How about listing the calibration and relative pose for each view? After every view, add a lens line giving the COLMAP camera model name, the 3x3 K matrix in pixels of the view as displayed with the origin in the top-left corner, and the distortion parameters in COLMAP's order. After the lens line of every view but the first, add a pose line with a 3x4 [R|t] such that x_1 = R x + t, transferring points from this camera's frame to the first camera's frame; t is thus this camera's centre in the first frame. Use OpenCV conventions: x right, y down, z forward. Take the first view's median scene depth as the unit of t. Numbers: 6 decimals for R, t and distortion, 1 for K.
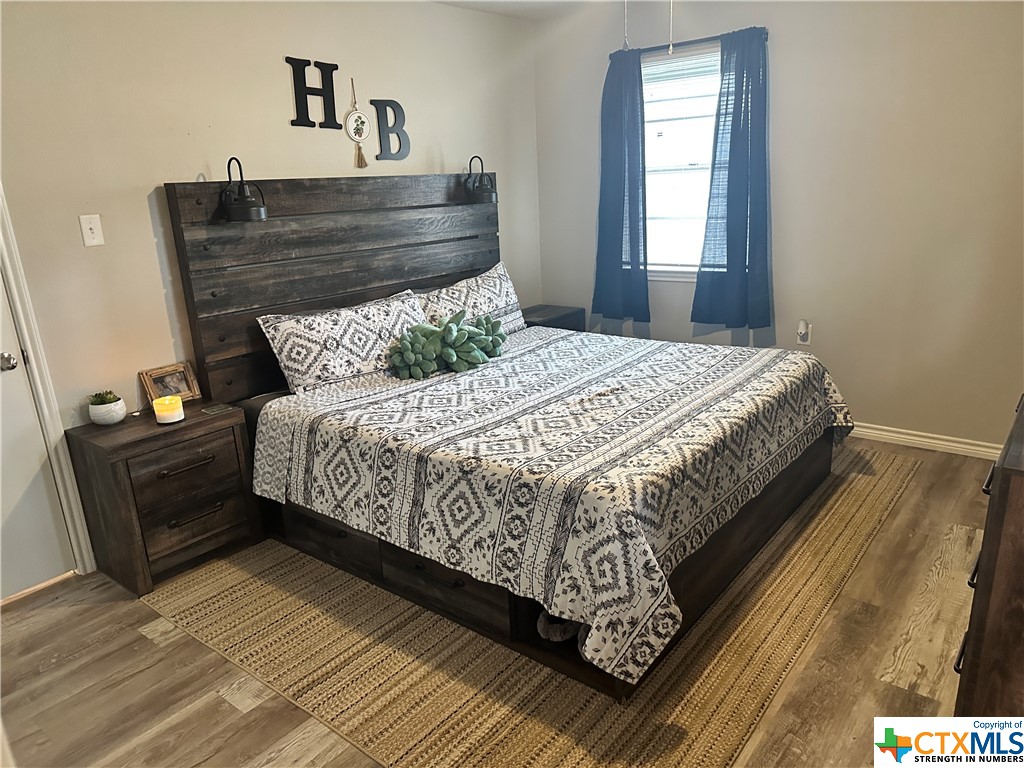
lens RADIAL K [[708.8, 0, 510.2], [0, 708.8, 401.0], [0, 0, 1]] dist [0.134821, -0.201731]
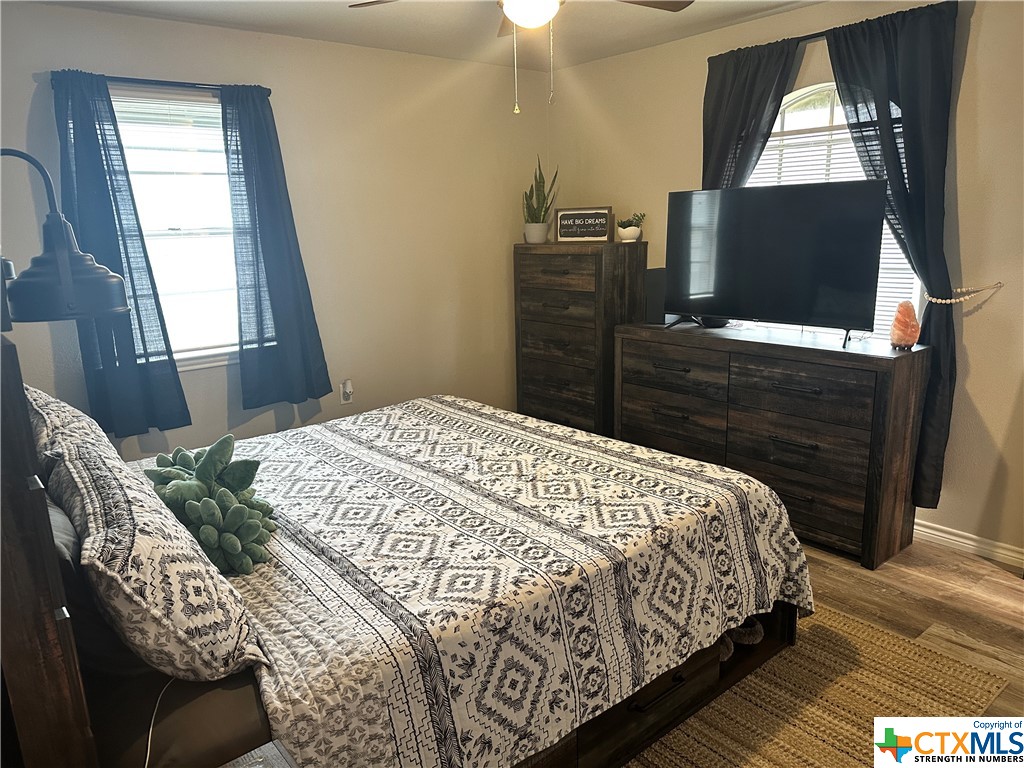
lens RADIAL K [[708.8, 0, 510.2], [0, 708.8, 401.0], [0, 0, 1]] dist [0.134821, -0.201731]
pose [[0.200277, -0.196723, 0.959786, -0.621470], [0.314855, 0.940593, 0.127088, -0.162732], [-0.927769, 0.276741, 0.250318, 0.623752]]
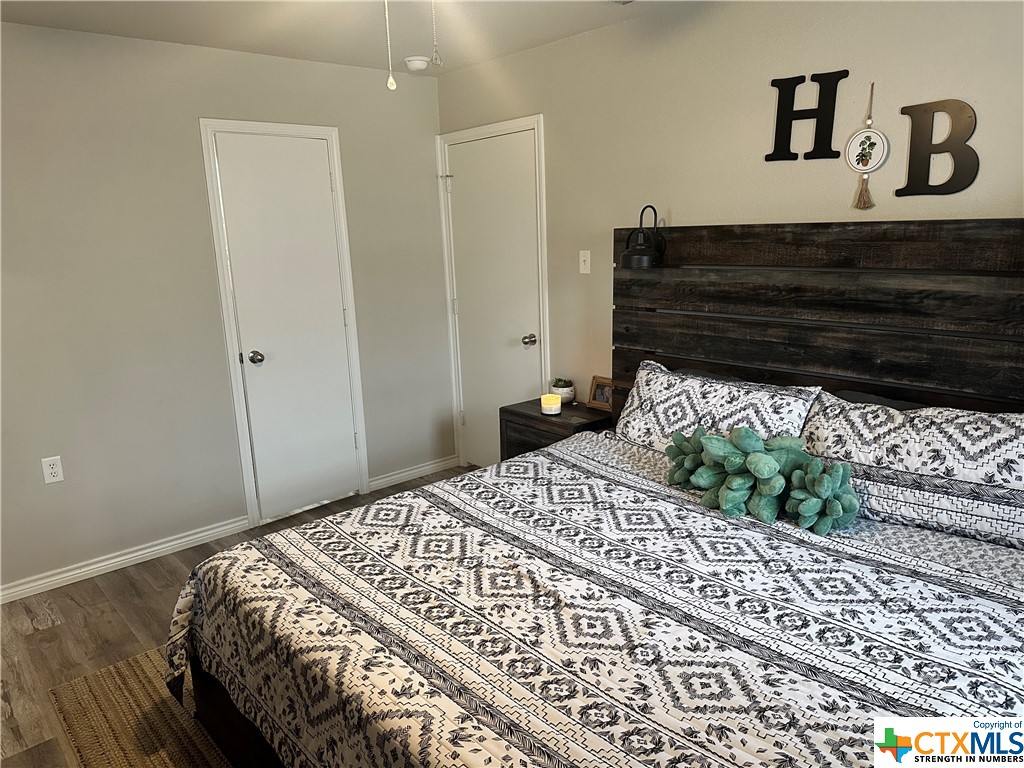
lens RADIAL K [[708.8, 0, 510.2], [0, 708.8, 401.0], [0, 0, 1]] dist [0.134821, -0.201731]
pose [[-0.162139, 0.284733, -0.944795, 0.607862], [-0.260784, 0.911058, 0.319319, -0.314132], [0.951684, 0.298162, -0.073464, 0.851329]]
